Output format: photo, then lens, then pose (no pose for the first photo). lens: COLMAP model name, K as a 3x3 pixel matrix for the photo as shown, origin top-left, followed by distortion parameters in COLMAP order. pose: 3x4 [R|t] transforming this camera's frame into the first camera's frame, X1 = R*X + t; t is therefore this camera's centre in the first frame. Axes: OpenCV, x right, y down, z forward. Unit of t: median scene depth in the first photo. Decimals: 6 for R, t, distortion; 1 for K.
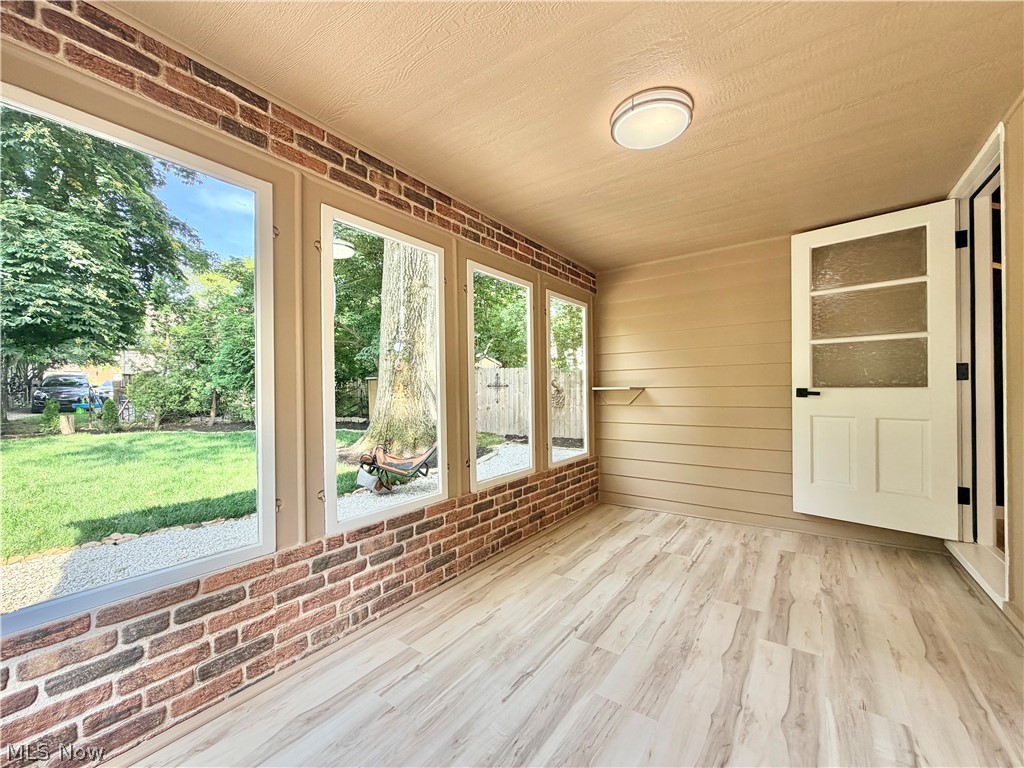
lens RADIAL K [[407.7, 0, 509.1], [0, 407.7, 385.4], [0, 0, 1]] dist [-0.000916, -0.000143]
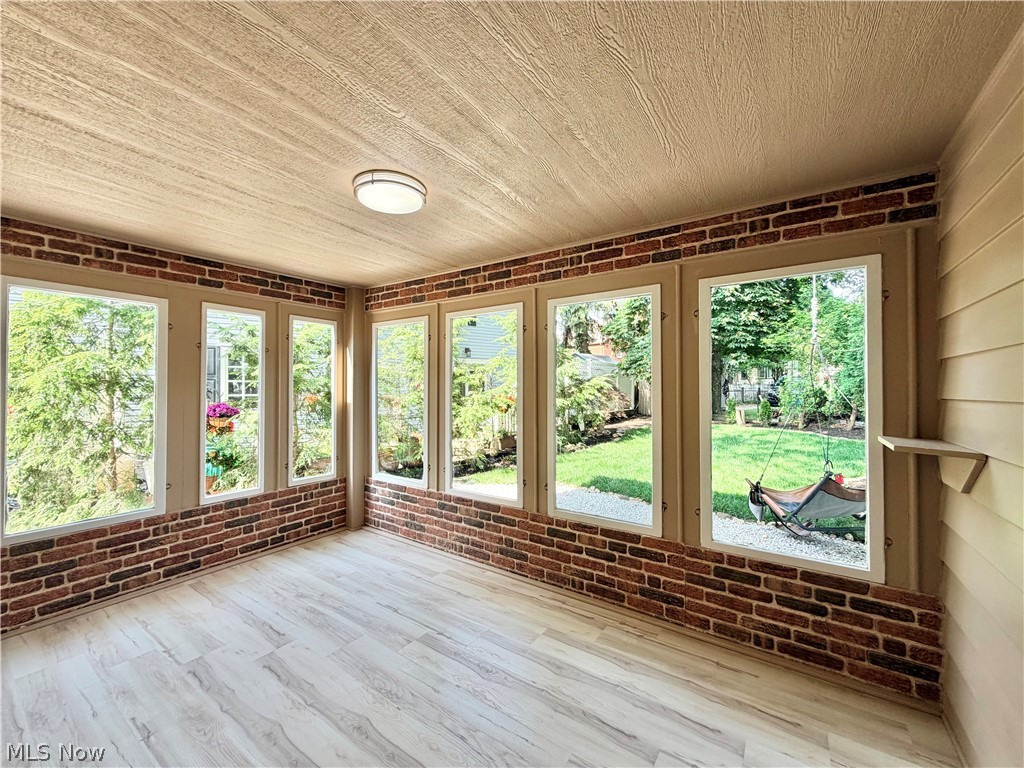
lens RADIAL K [[407.7, 0, 510.2], [0, 407.7, 386.6], [0, 0, 1]] dist [-0.000916, -0.000143]
pose [[0.030237, 0.006726, -0.999520, 0.989158], [0.009206, 0.999933, 0.007007, -0.087625], [0.999500, -0.009414, 0.030173, 0.868486]]
